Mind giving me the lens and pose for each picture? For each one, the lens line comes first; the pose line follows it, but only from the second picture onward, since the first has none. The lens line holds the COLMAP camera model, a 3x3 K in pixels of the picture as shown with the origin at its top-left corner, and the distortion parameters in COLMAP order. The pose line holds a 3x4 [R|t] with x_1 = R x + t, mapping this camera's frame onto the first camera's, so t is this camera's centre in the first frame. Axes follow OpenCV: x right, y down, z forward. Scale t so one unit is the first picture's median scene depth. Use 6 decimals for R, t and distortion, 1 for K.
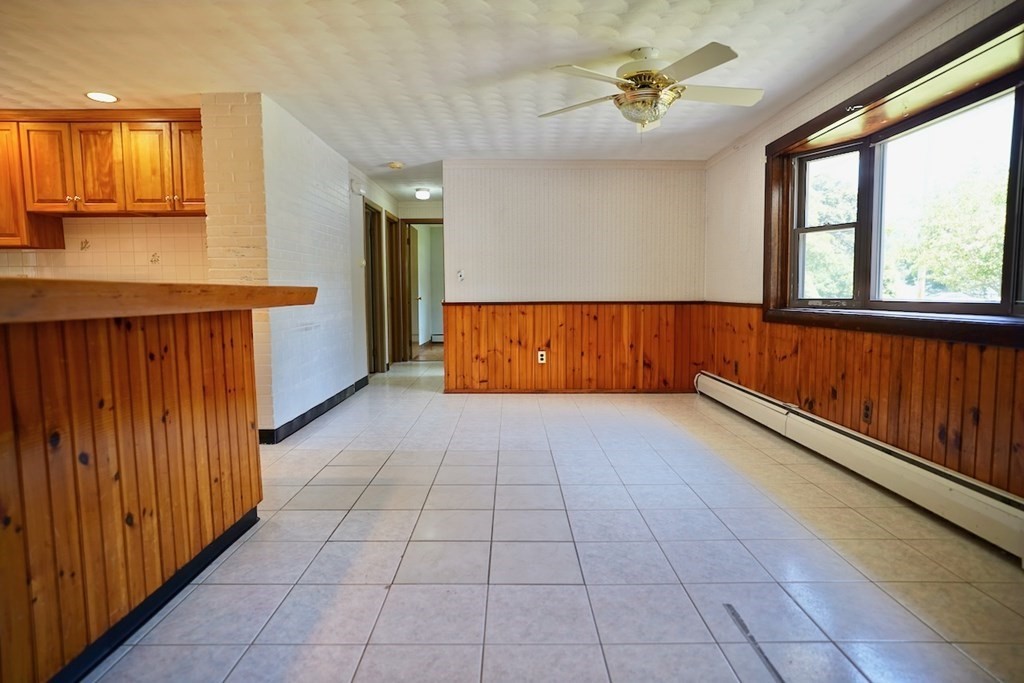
lens RADIAL K [[561.7, 0, 512.0], [0, 561.7, 341.5], [0, 0, 1]] dist [-0.054780, 0.037747]
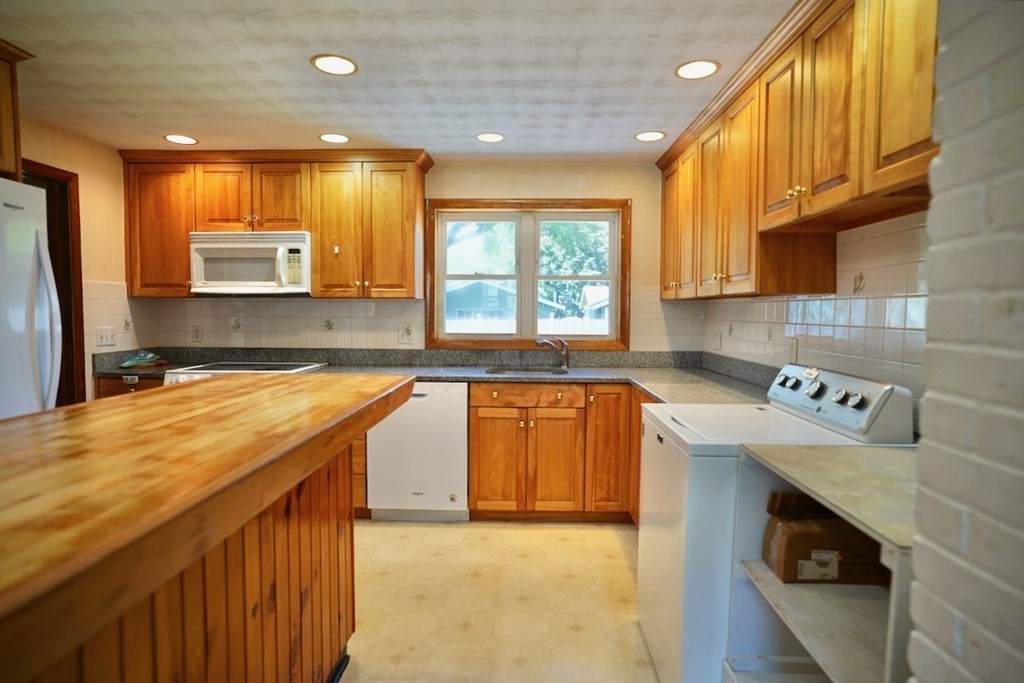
lens RADIAL K [[567.1, 0, 511.2], [0, 567.1, 339.9], [0, 0, 1]] dist [-0.050588, 0.037004]
pose [[-0.039092, 0.056531, -0.997635, -0.538776], [-0.093181, 0.993842, 0.059967, -0.250955], [0.994881, 0.095305, -0.033583, 1.417183]]
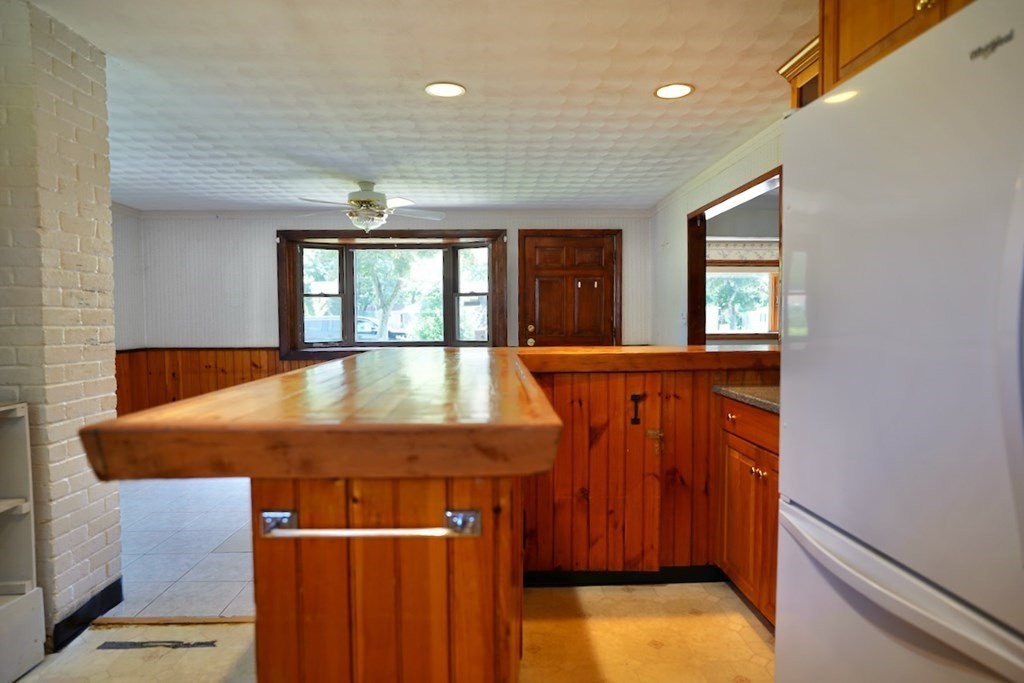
lens RADIAL K [[594.3, 0, 514.9], [0, 594.3, 345.3], [0, 0, 1]] dist [-0.054194, 0.031648]
pose [[-0.031482, -0.041142, 0.998657, -1.893591], [0.092164, 0.994776, 0.043887, -0.161119], [-0.995246, 0.093422, -0.027526, 0.942559]]
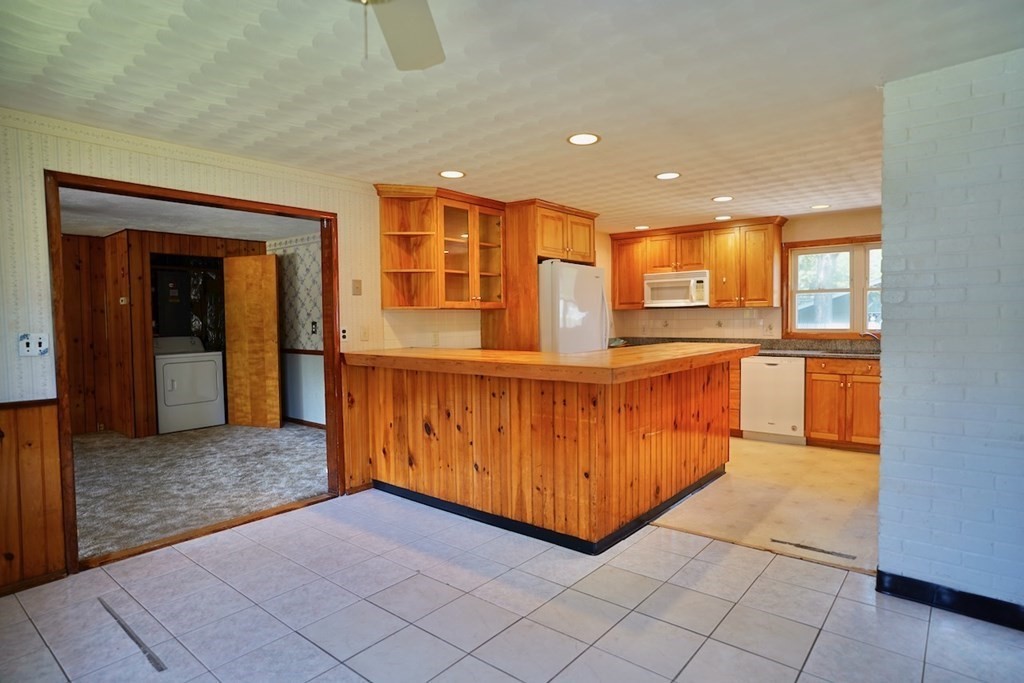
lens RADIAL K [[567.1, 0, 511.2], [0, 567.1, 339.9], [0, 0, 1]] dist [-0.050588, 0.037004]
pose [[-0.647408, 0.042017, -0.760985, 0.642219], [-0.050177, 0.993963, 0.097570, -0.287440], [0.760490, 0.101352, -0.641391, 1.845543]]
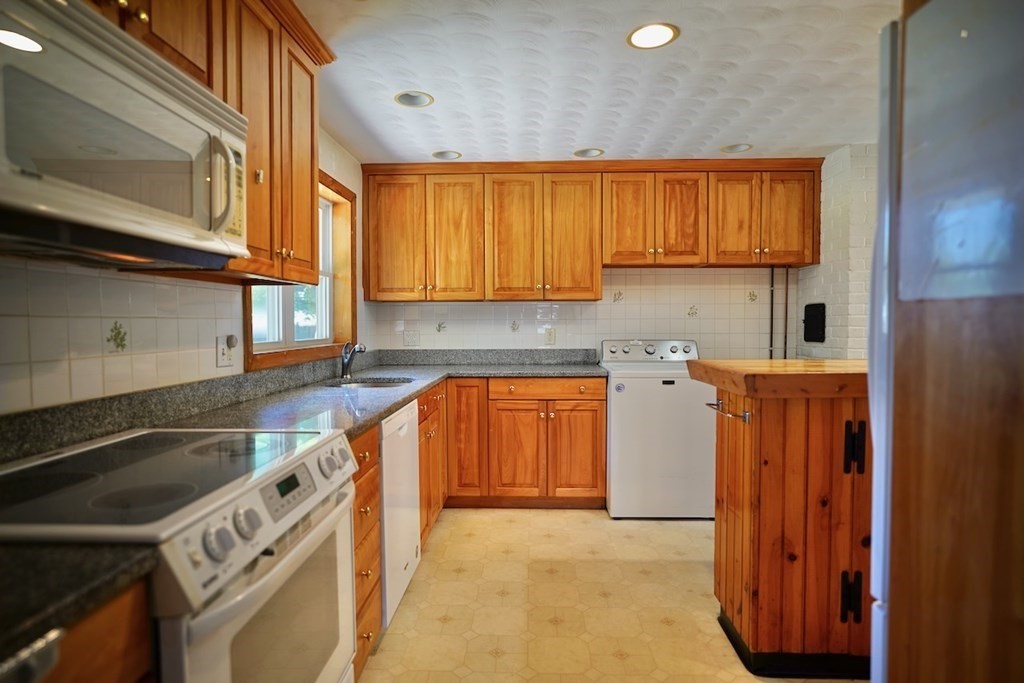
lens RADIAL K [[567.1, 0, 511.2], [0, 567.1, 339.9], [0, 0, 1]] dist [-0.050588, 0.037004]
pose [[0.998924, 0.001744, -0.046354, -1.805630], [-0.004366, 0.998392, -0.056524, -0.089599], [0.046181, 0.056666, 0.997325, 0.047474]]
